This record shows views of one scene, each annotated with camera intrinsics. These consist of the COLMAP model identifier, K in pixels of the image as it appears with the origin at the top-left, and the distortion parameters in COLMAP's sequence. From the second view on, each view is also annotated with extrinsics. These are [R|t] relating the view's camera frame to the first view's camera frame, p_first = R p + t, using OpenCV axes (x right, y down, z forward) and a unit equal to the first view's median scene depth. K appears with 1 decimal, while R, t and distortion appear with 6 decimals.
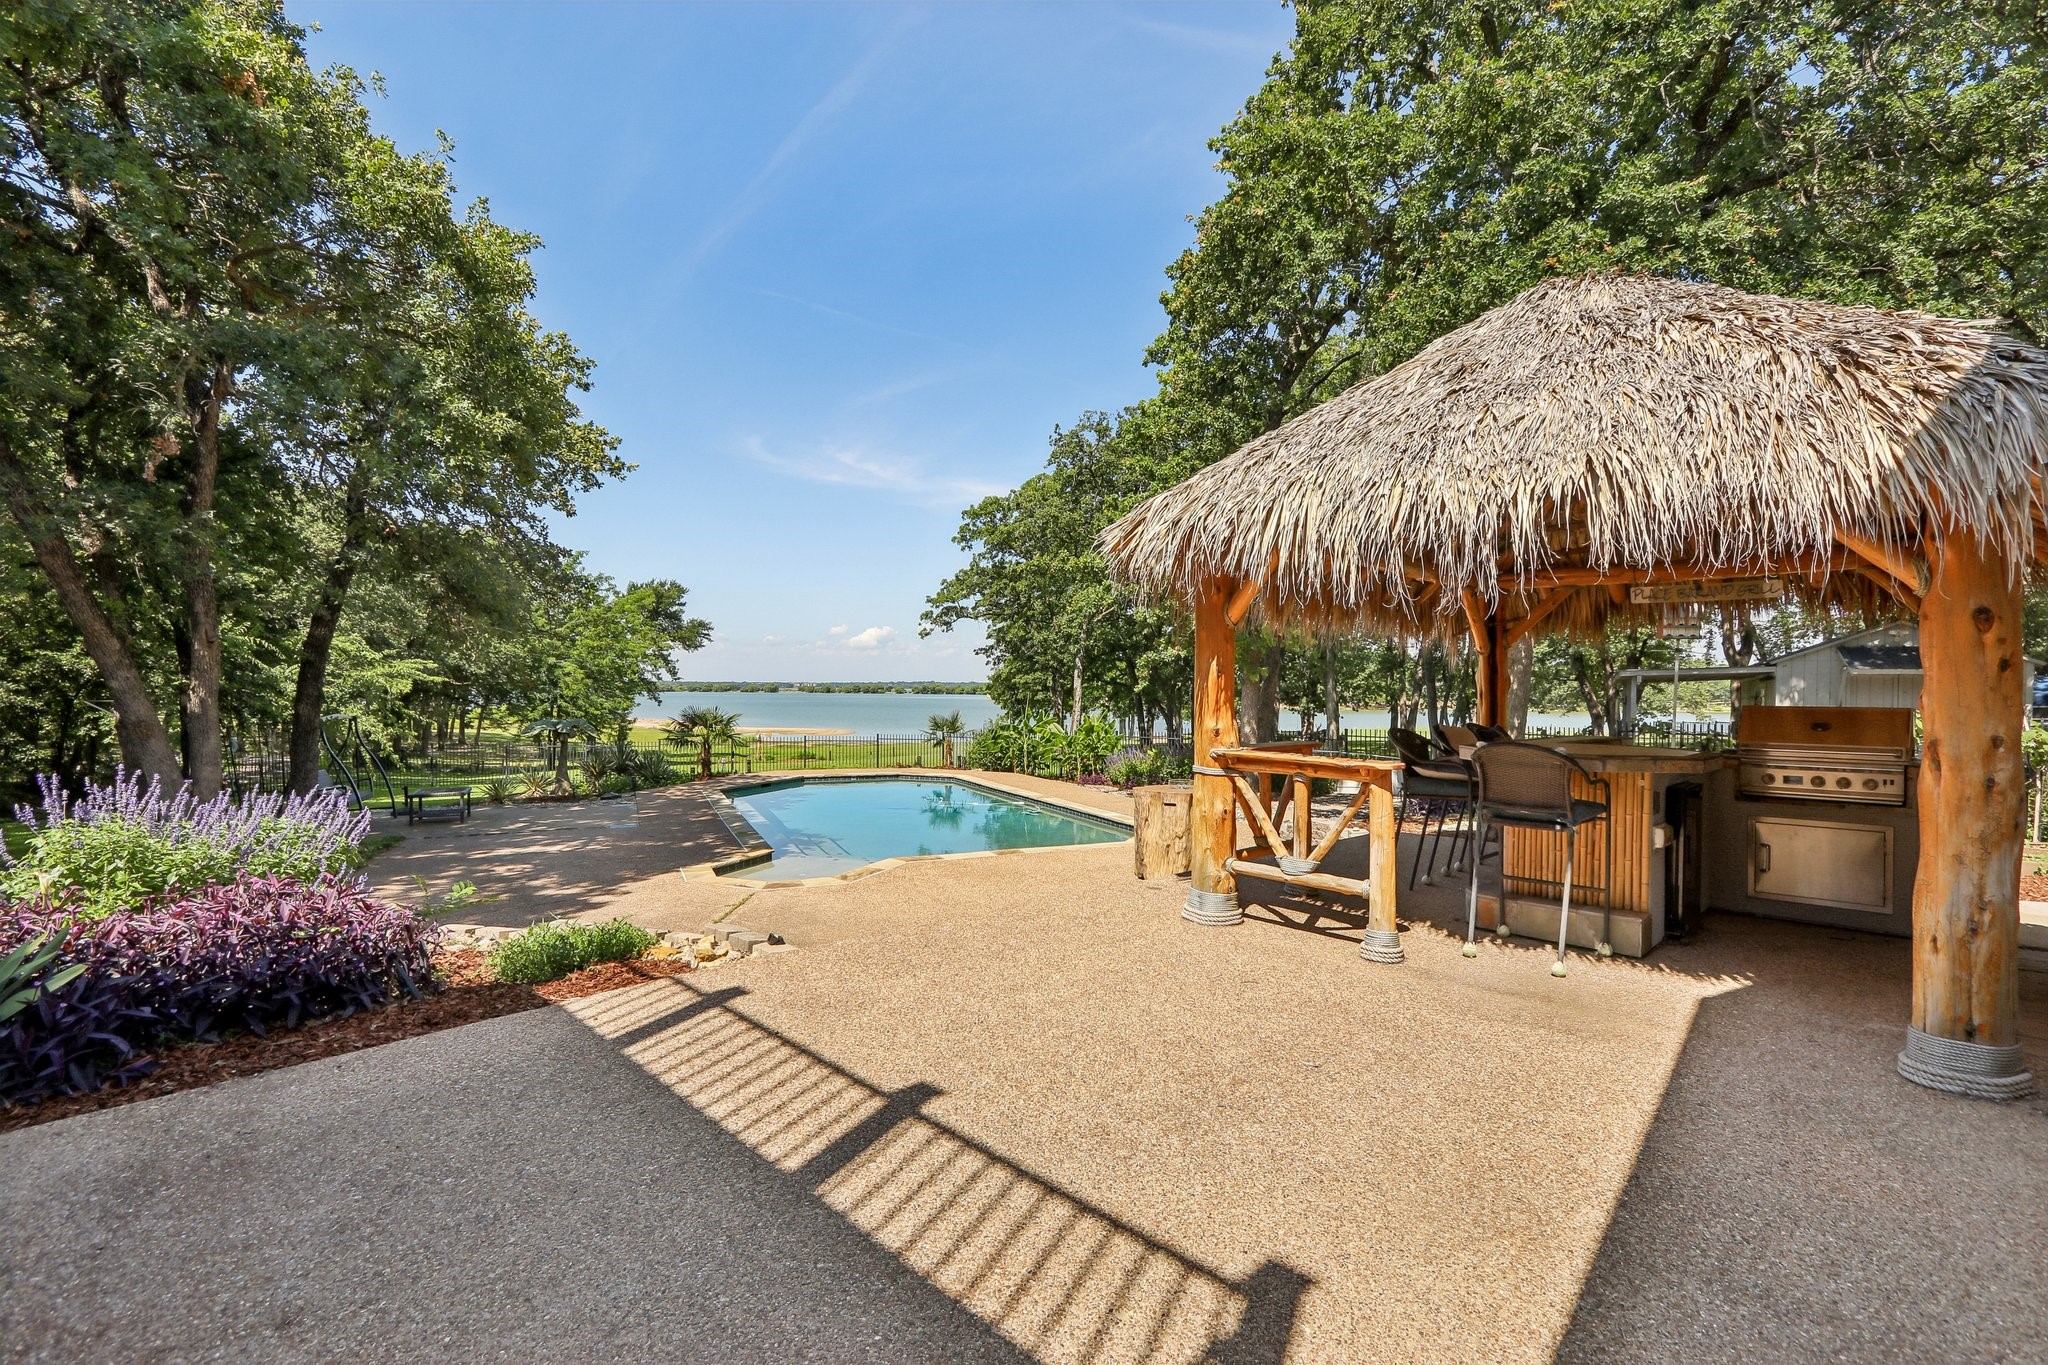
lens RADIAL K [[941.2, 0, 1024.8], [0, 941.2, 690.5], [0, 0, 1]] dist [-0.012106, 0.001083]
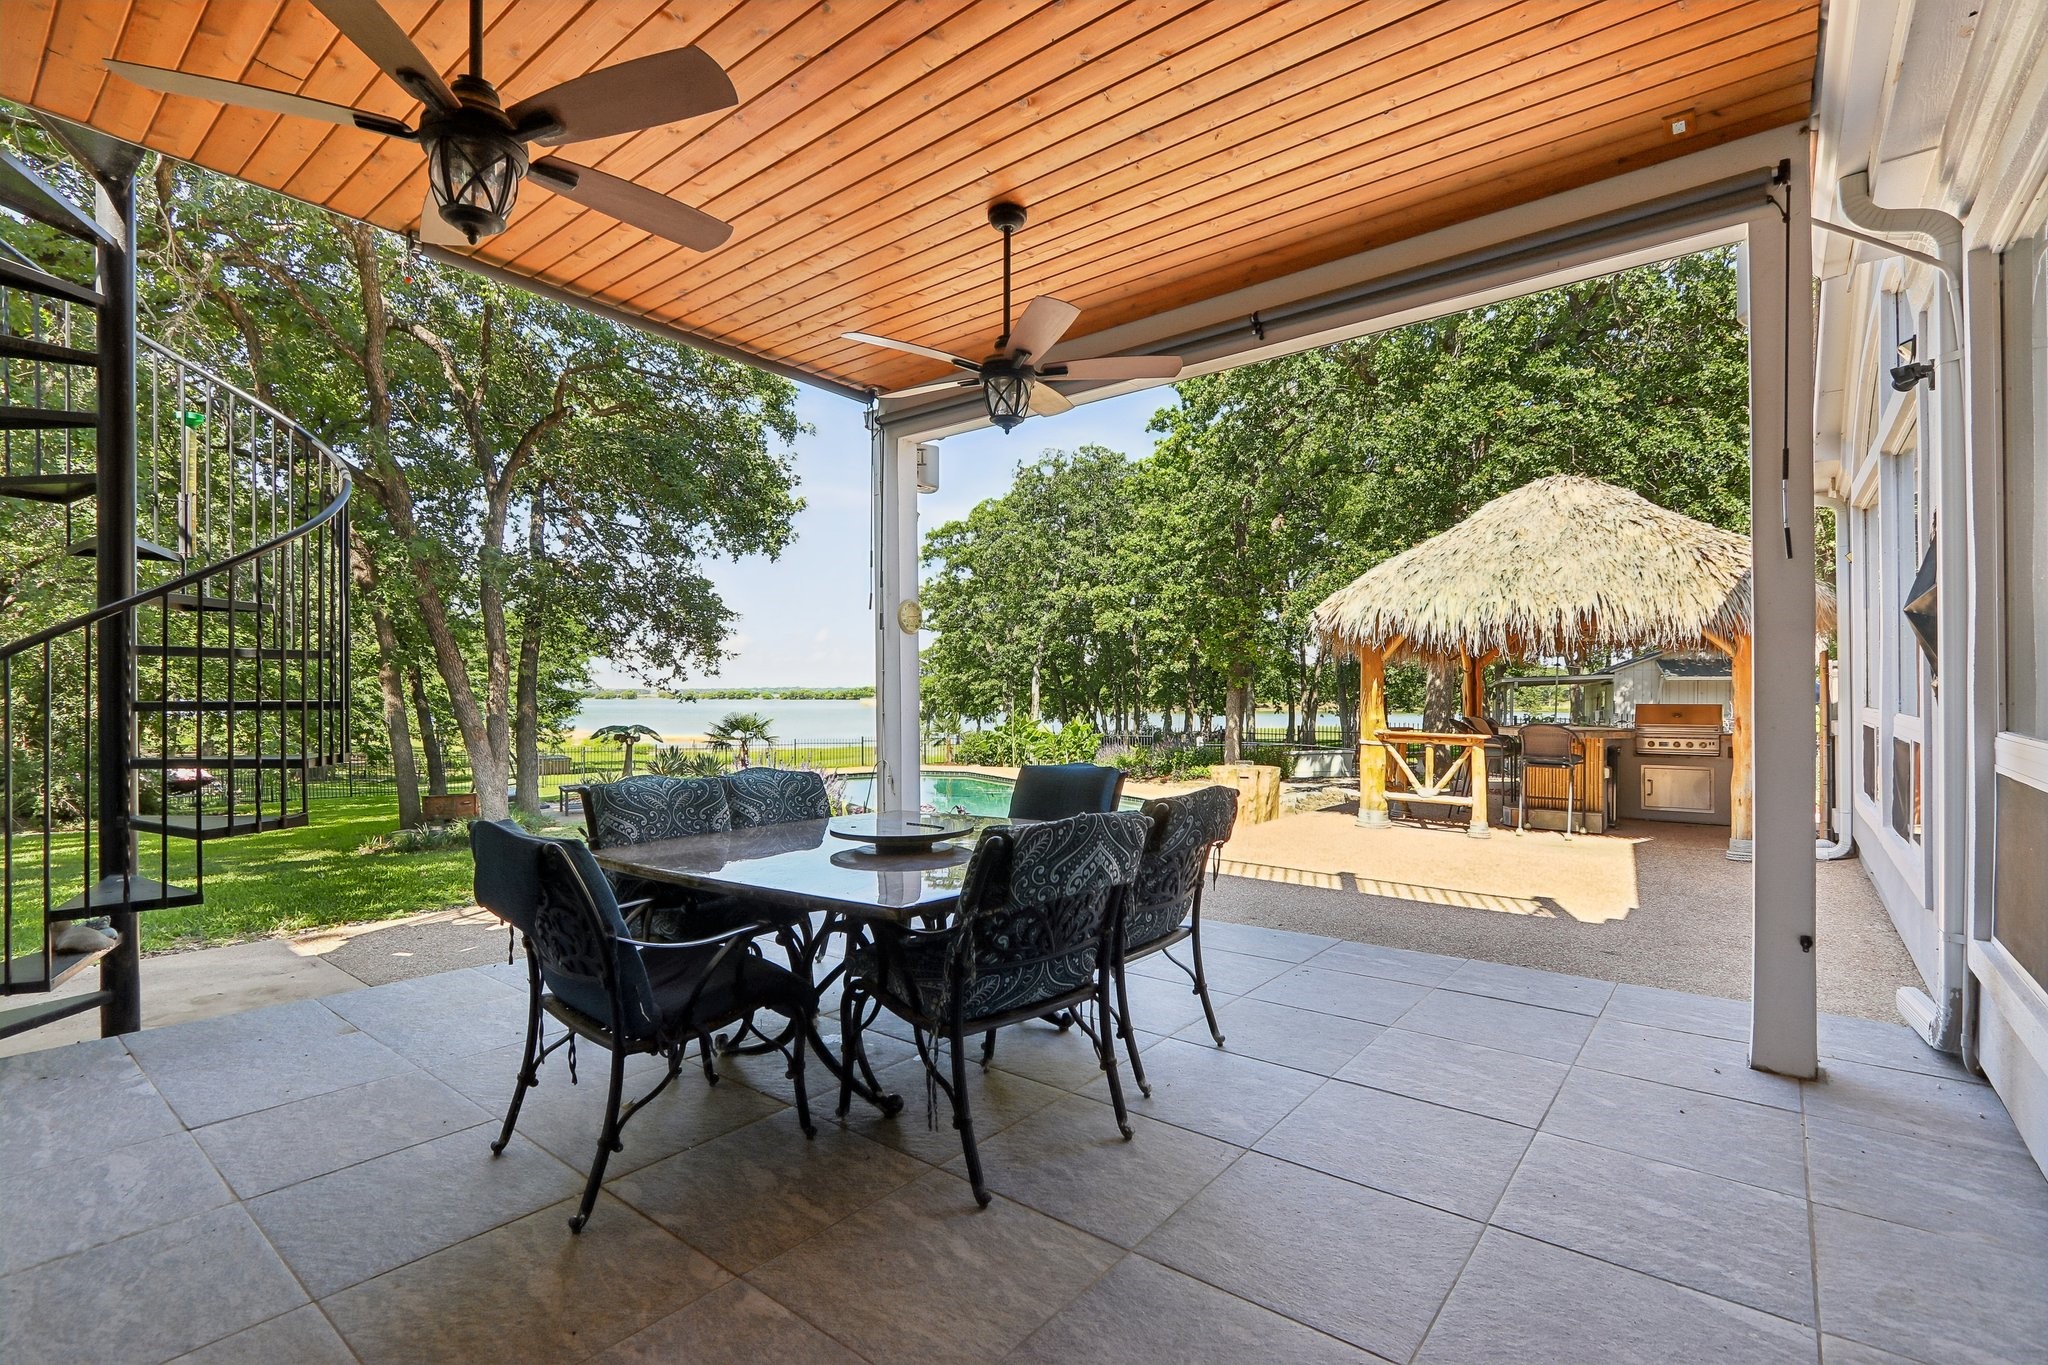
lens RADIAL K [[941.2, 0, 1024.8], [0, 941.2, 690.5], [0, 0, 1]] dist [-0.012106, 0.001083]
pose [[0.990314, -0.006623, 0.138691, -0.116600], [0.007244, 0.999966, -0.003970, -0.002062], [-0.138660, 0.004936, 0.990328, -0.111914]]
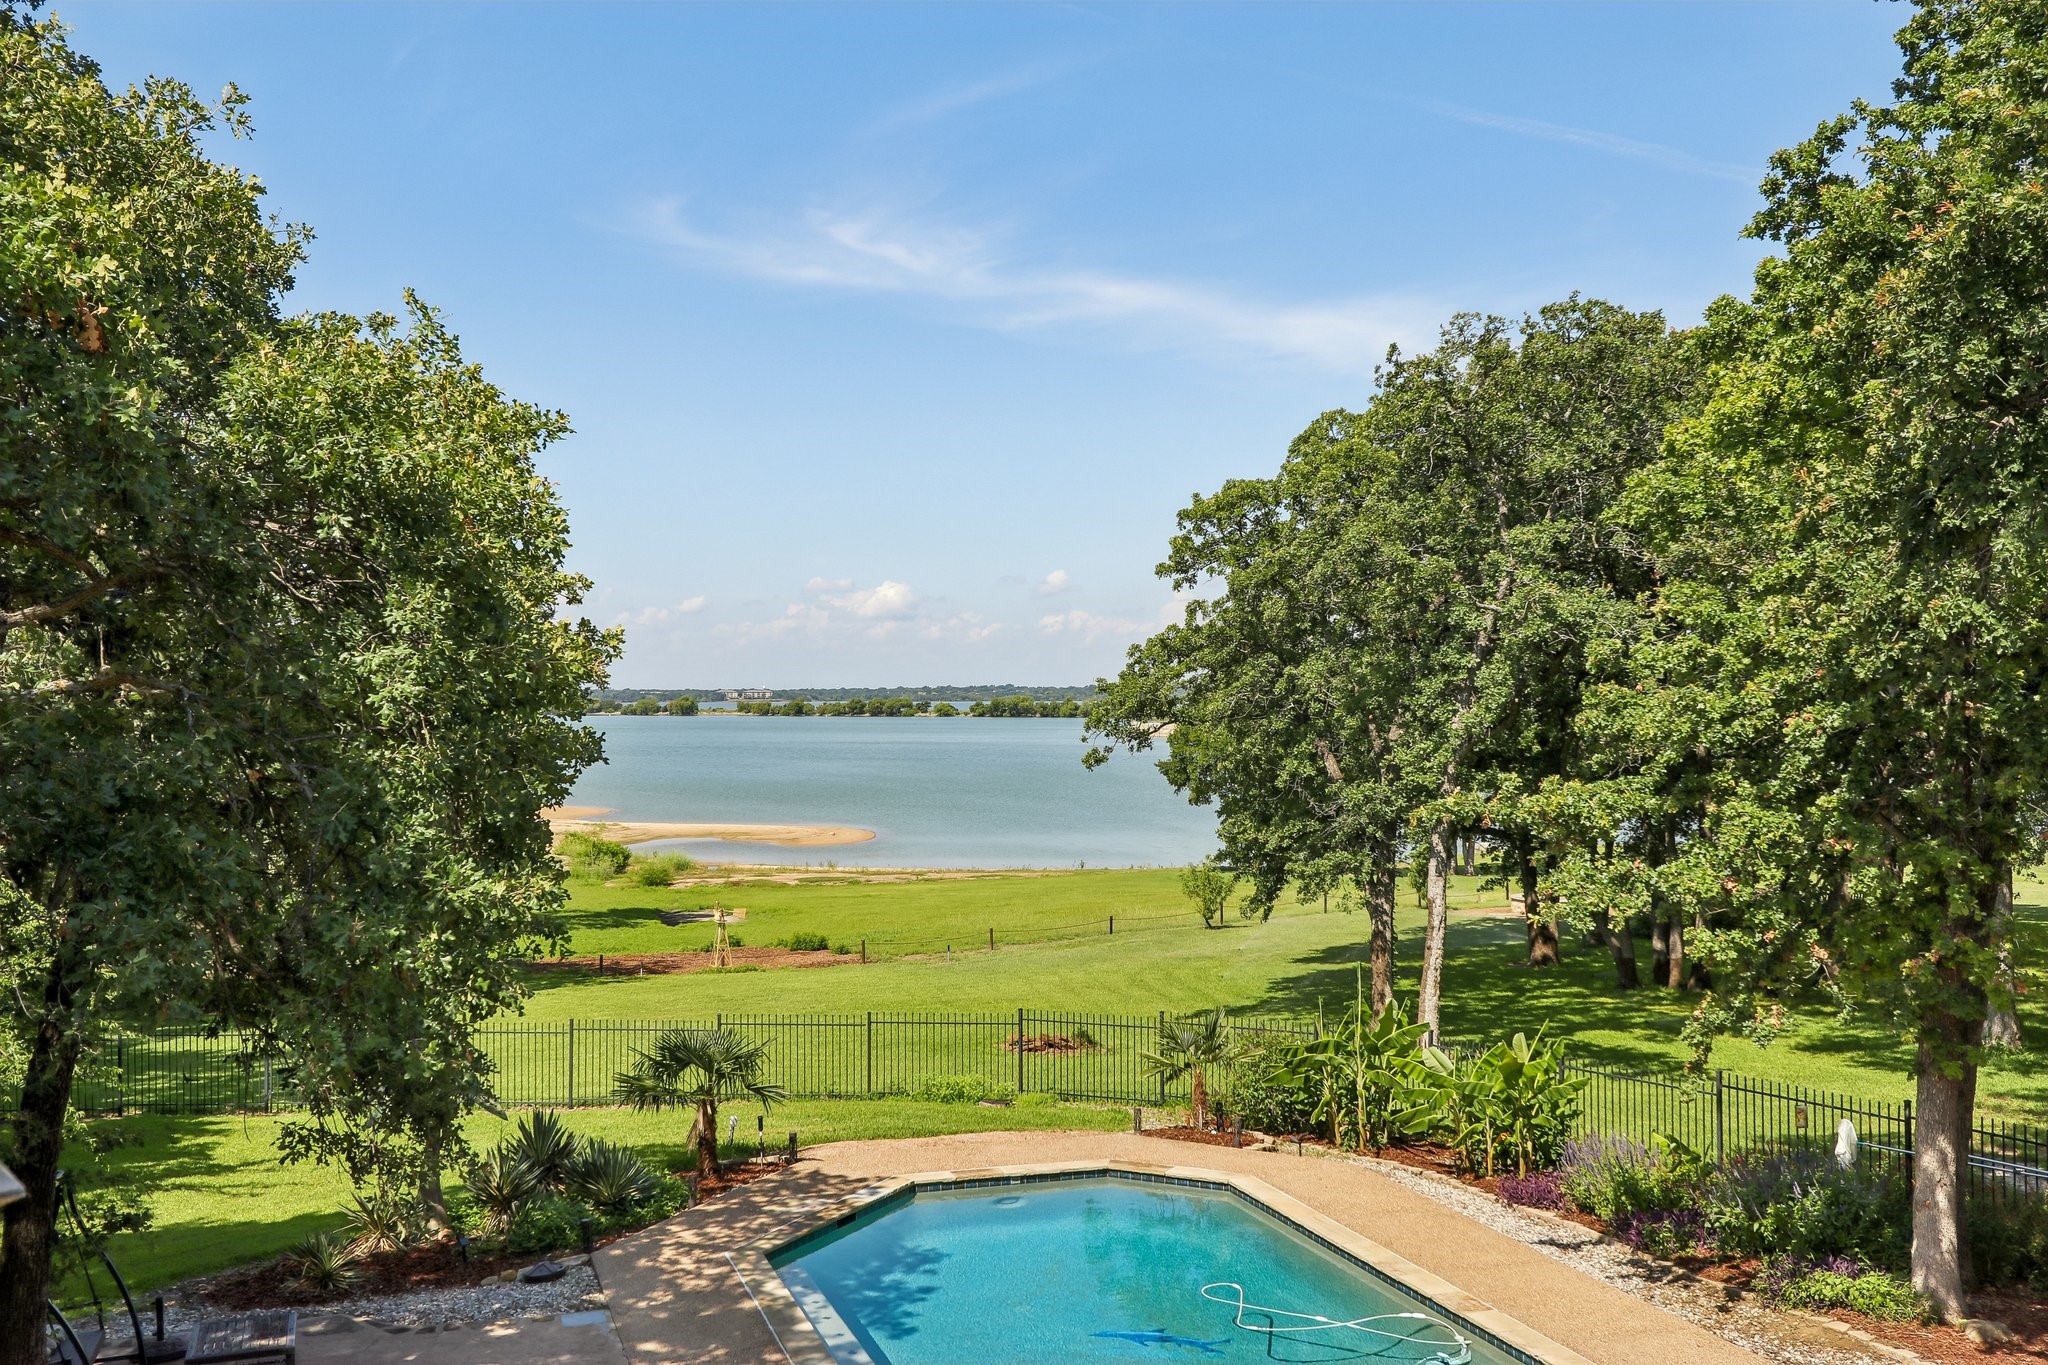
lens RADIAL K [[1965.3, 0, 1024.0], [0, 1965.3, 682.5], [0, 0, 1]] dist [0.013702, 0.024222]
pose [[0.995893, -0.007012, -0.090261, -0.061279], [0.006073, 0.999925, -0.010676, -0.104486], [0.090329, 0.010084, 0.995861, 0.009260]]
